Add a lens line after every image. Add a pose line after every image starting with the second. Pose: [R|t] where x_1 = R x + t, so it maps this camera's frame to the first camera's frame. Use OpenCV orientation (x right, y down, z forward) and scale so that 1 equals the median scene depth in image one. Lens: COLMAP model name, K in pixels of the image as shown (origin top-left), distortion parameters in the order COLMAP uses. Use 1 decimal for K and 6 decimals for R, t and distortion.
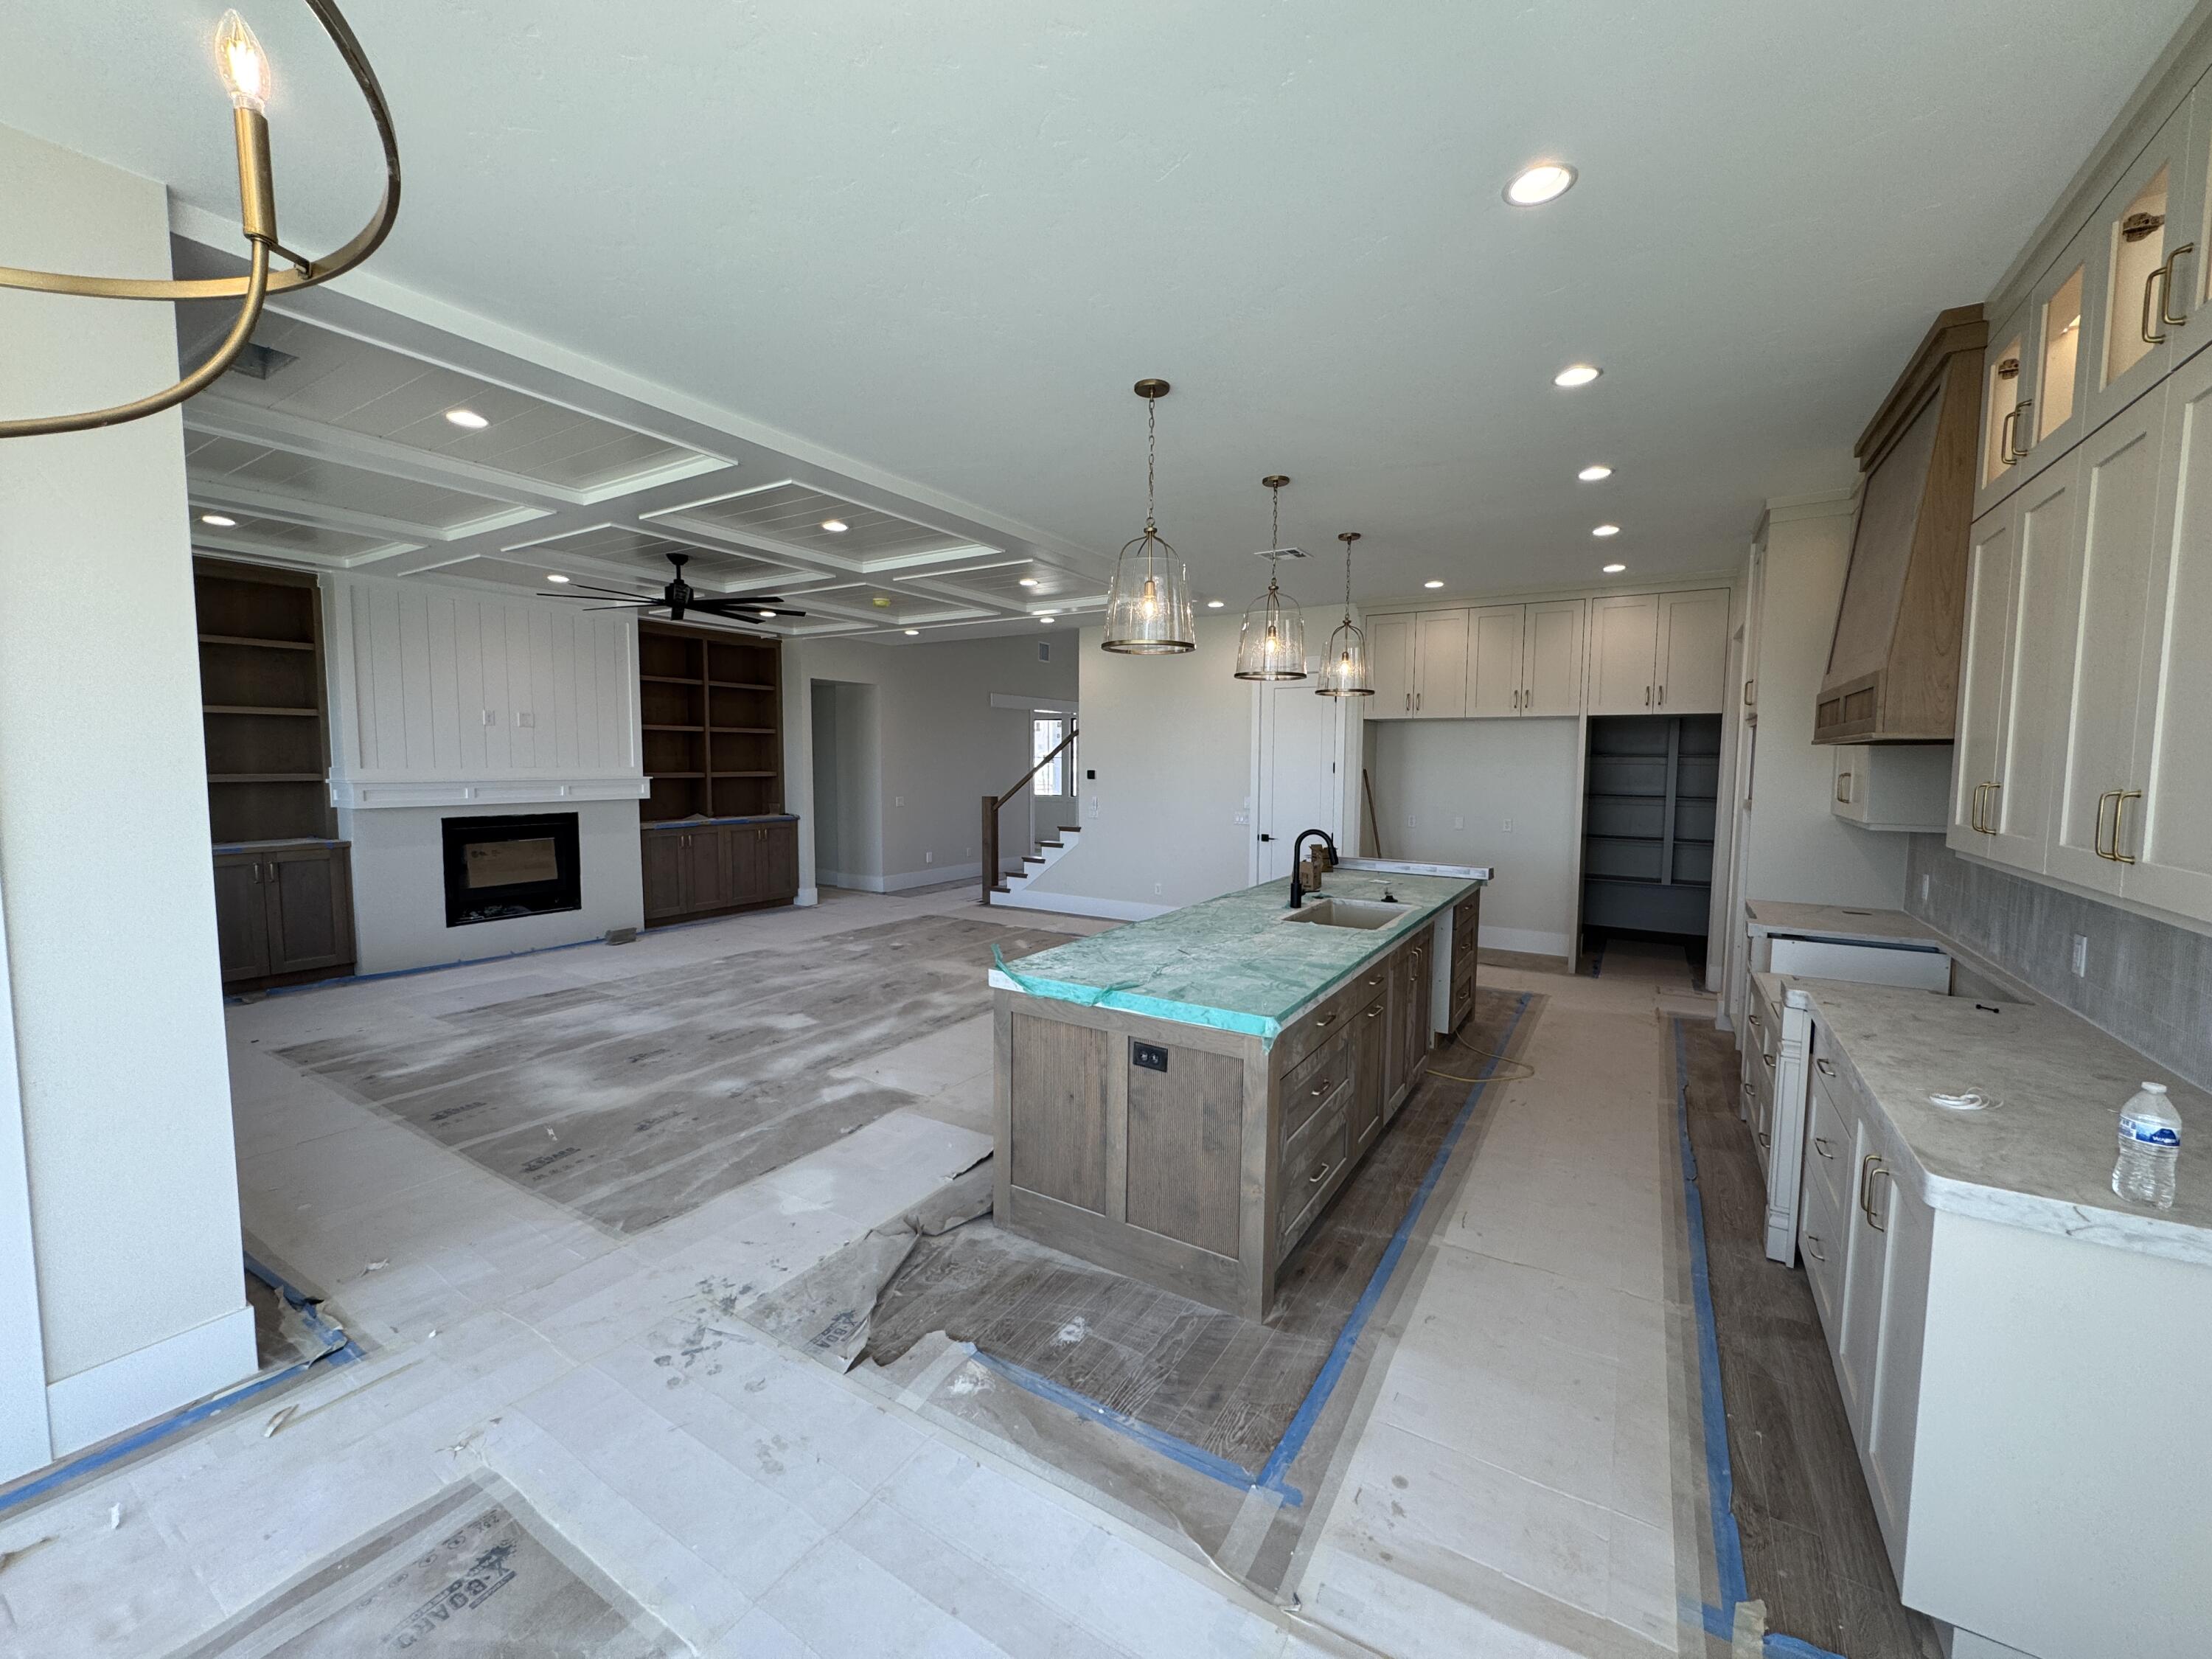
lens RADIAL K [[881.9, 0, 1103.4], [0, 881.9, 813.8], [0, 0, 1]] dist [0.000213, 0.000020]
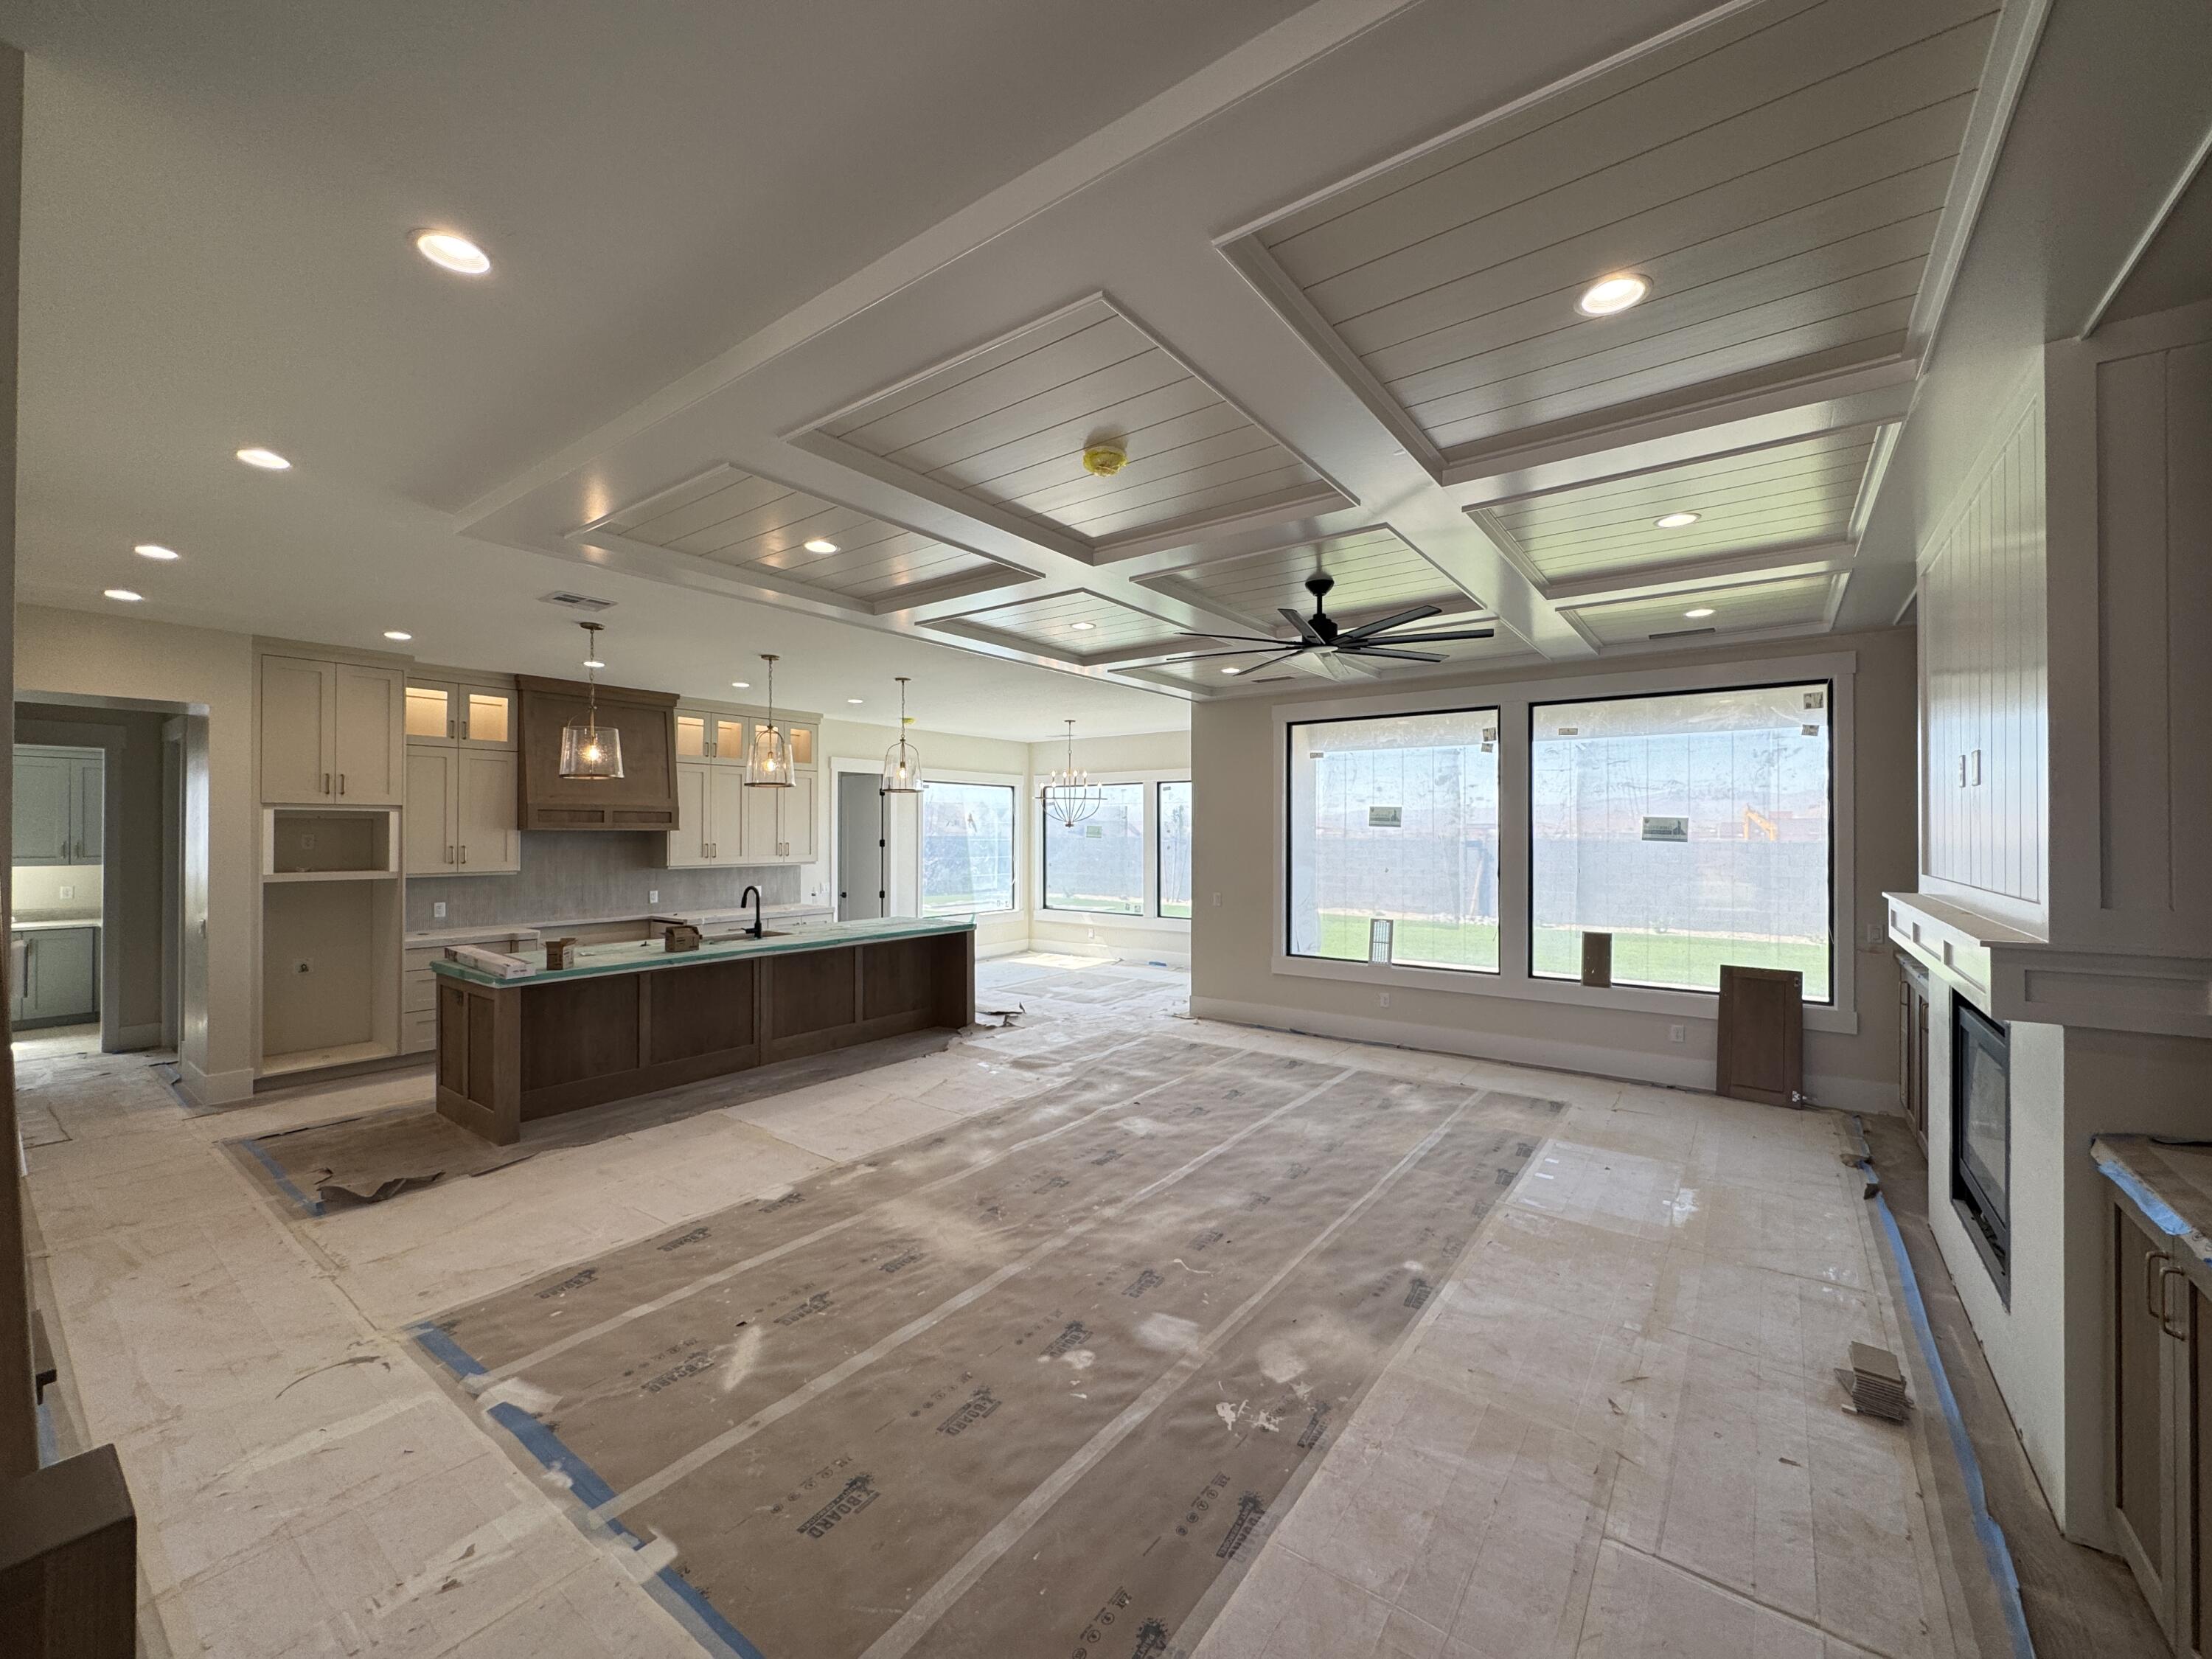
lens RADIAL K [[881.9, 0, 1110.5], [0, 881.9, 825.8], [0, 0, 1]] dist [0.000213, 0.000020]
pose [[-0.996005, -0.008958, 0.088845, -0.845008], [-0.002077, 0.997010, 0.077245, -0.350214], [-0.089272, 0.076752, -0.993046, 4.051641]]
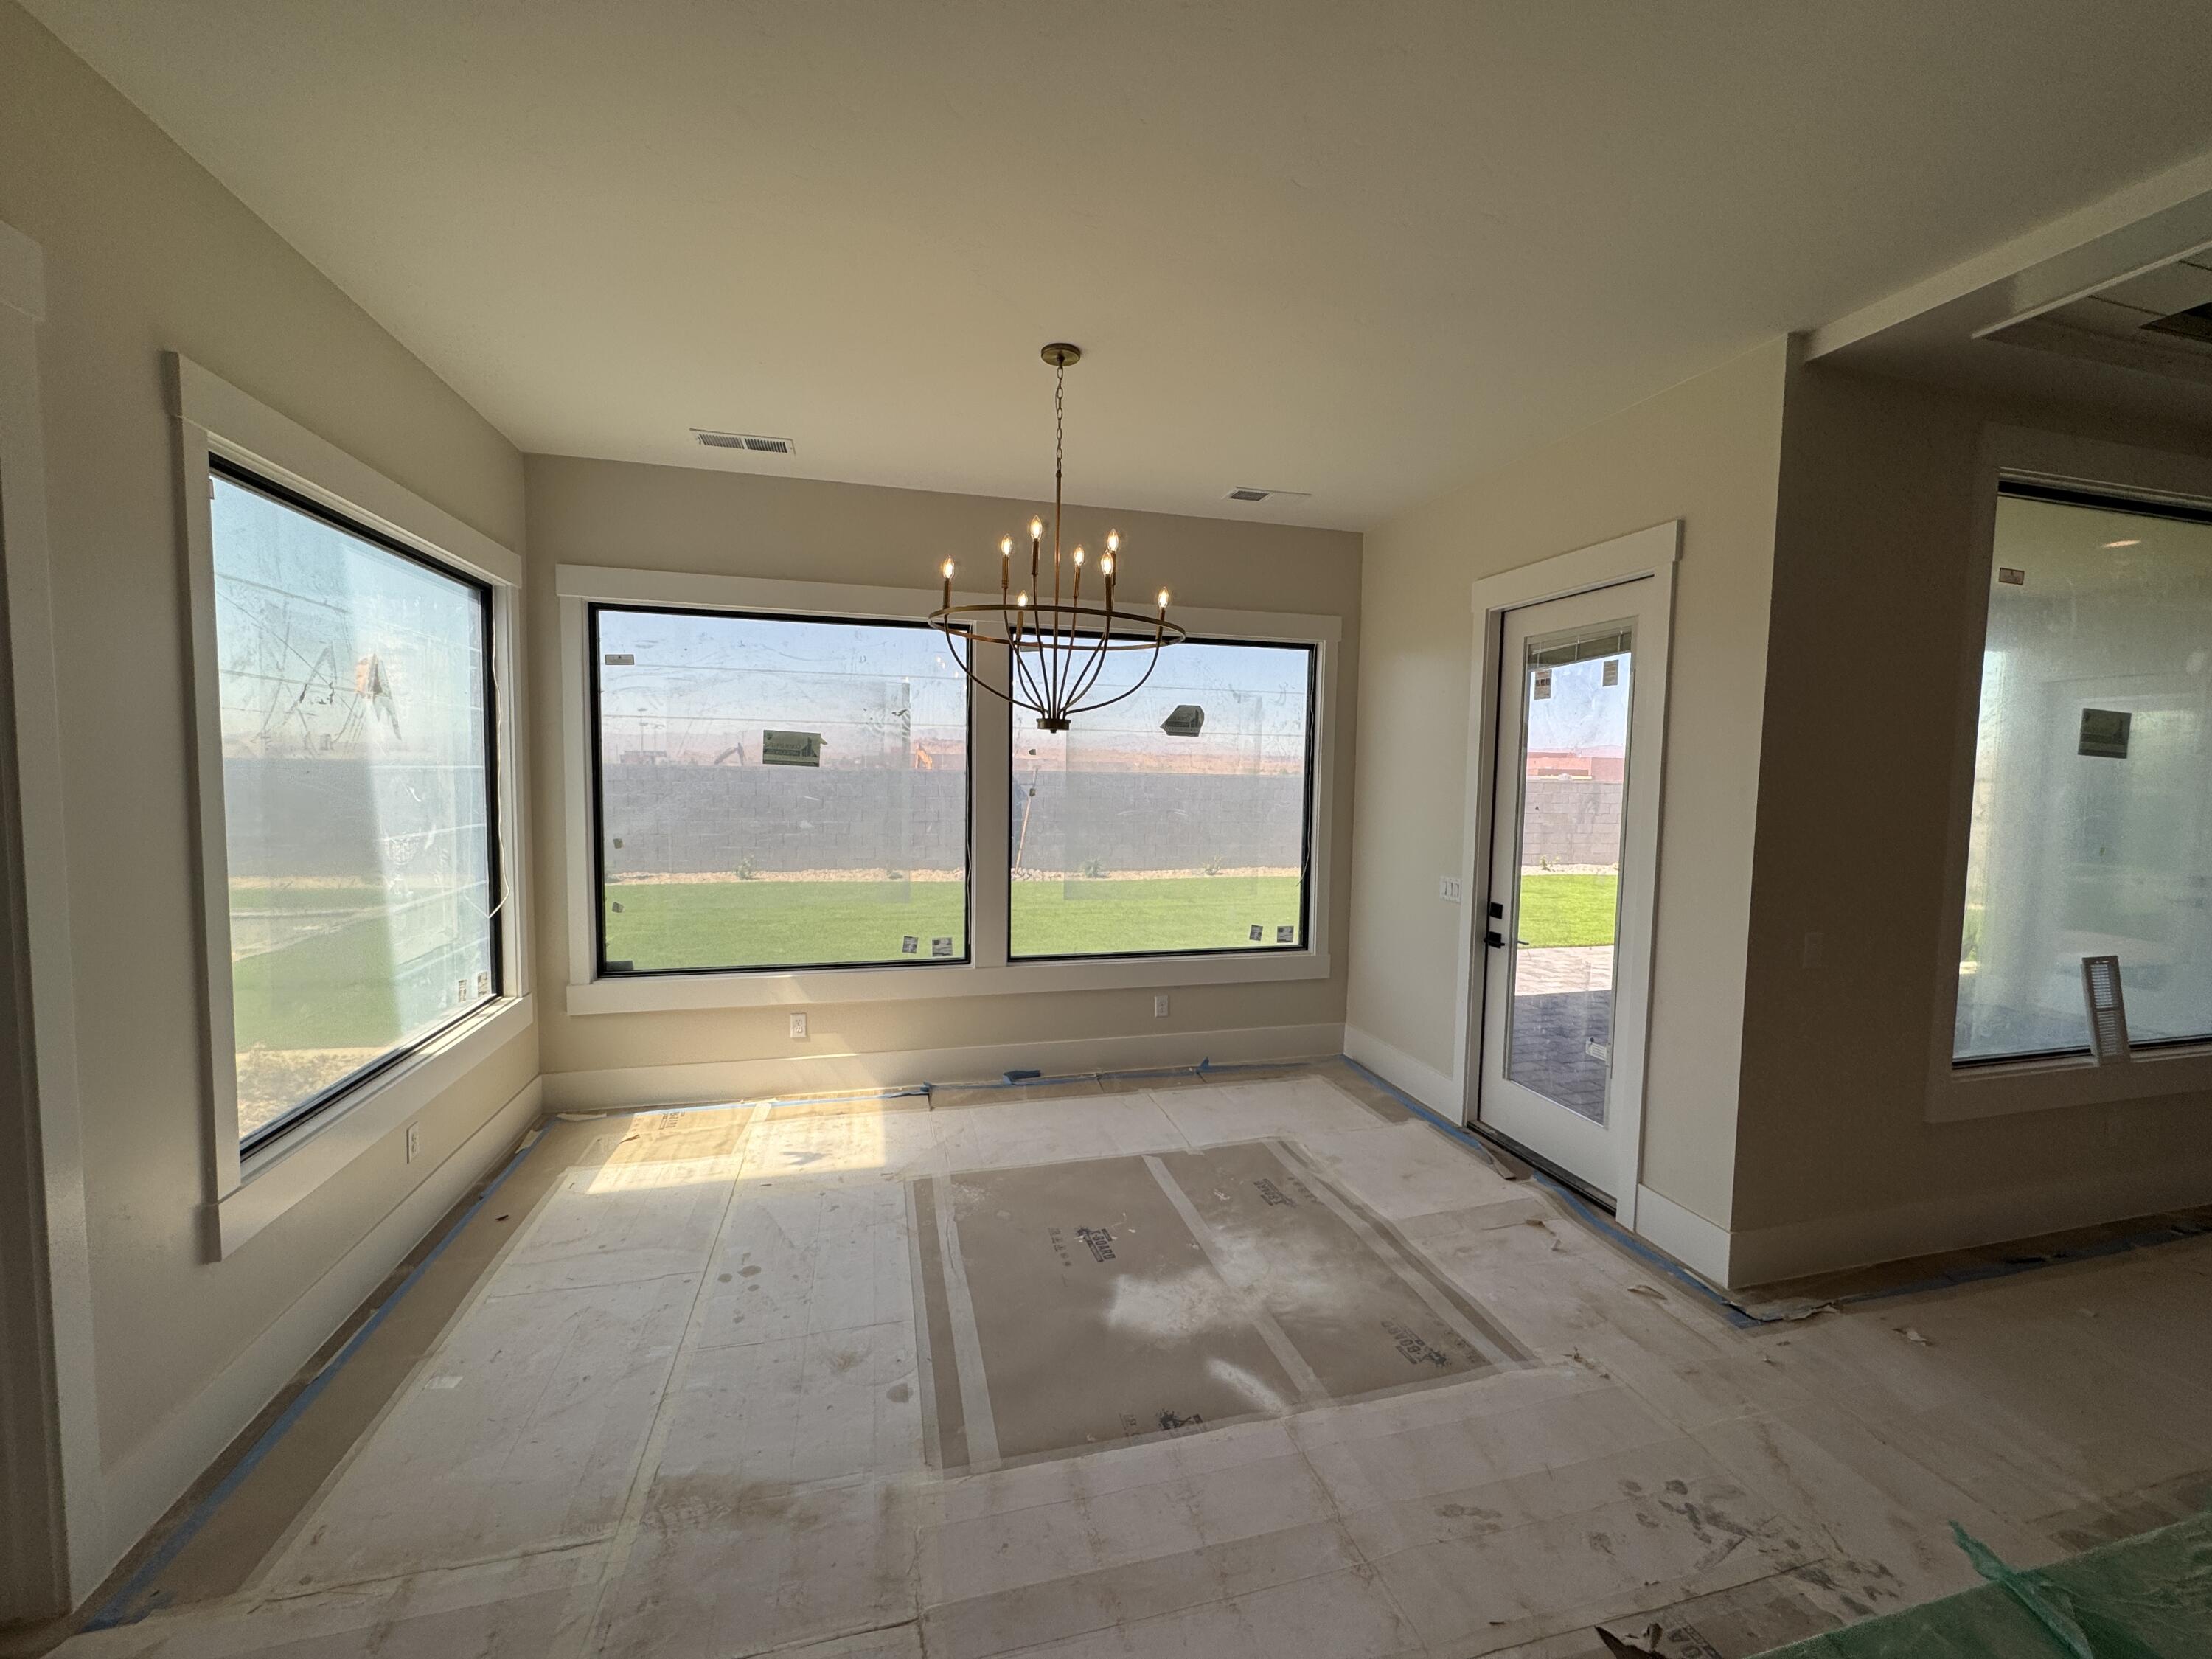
lens RADIAL K [[881.9, 0, 1100.0], [0, 881.9, 837.3], [0, 0, 1]] dist [0.000213, 0.000020]
pose [[-0.686843, 0.027864, -0.726271, 0.462759], [-0.080592, 0.990183, 0.114205, -0.038752], [0.722324, 0.136973, -0.677855, 1.084078]]
